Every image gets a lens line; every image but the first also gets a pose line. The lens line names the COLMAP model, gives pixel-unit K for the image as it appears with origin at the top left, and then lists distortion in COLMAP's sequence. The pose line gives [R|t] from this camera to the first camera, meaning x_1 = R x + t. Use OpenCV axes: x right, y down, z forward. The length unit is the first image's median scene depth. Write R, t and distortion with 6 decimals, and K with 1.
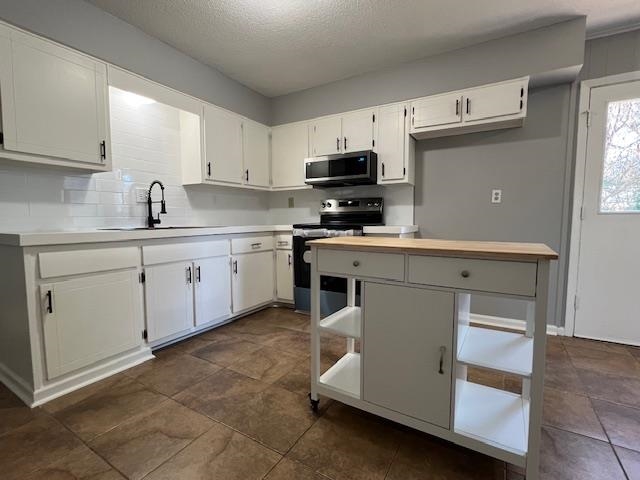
lens RADIAL K [[288.6, 0, 316.7], [0, 288.6, 240.7], [0, 0, 1]] dist [0.000705, 0.000477]
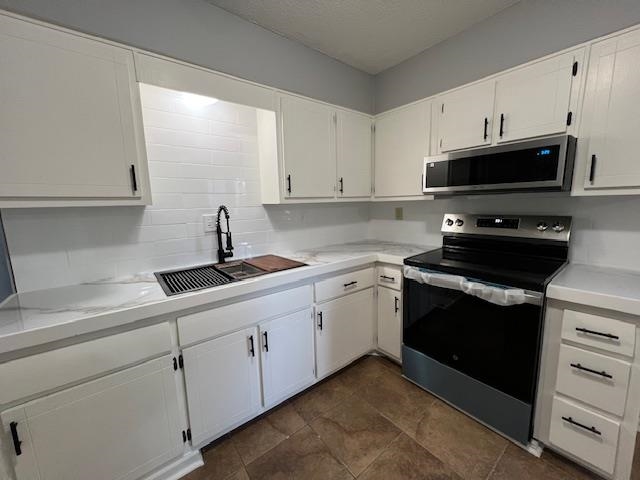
lens RADIAL K [[257.0, 0, 320.0], [0, 257.0, 240.0], [0, 0, 1]] dist [0.001242, 0.000201]
pose [[0.935299, 0.031770, -0.352429, -0.056414], [-0.009710, 0.997891, 0.064186, -0.139427], [0.353725, -0.056611, 0.933635, 0.378923]]
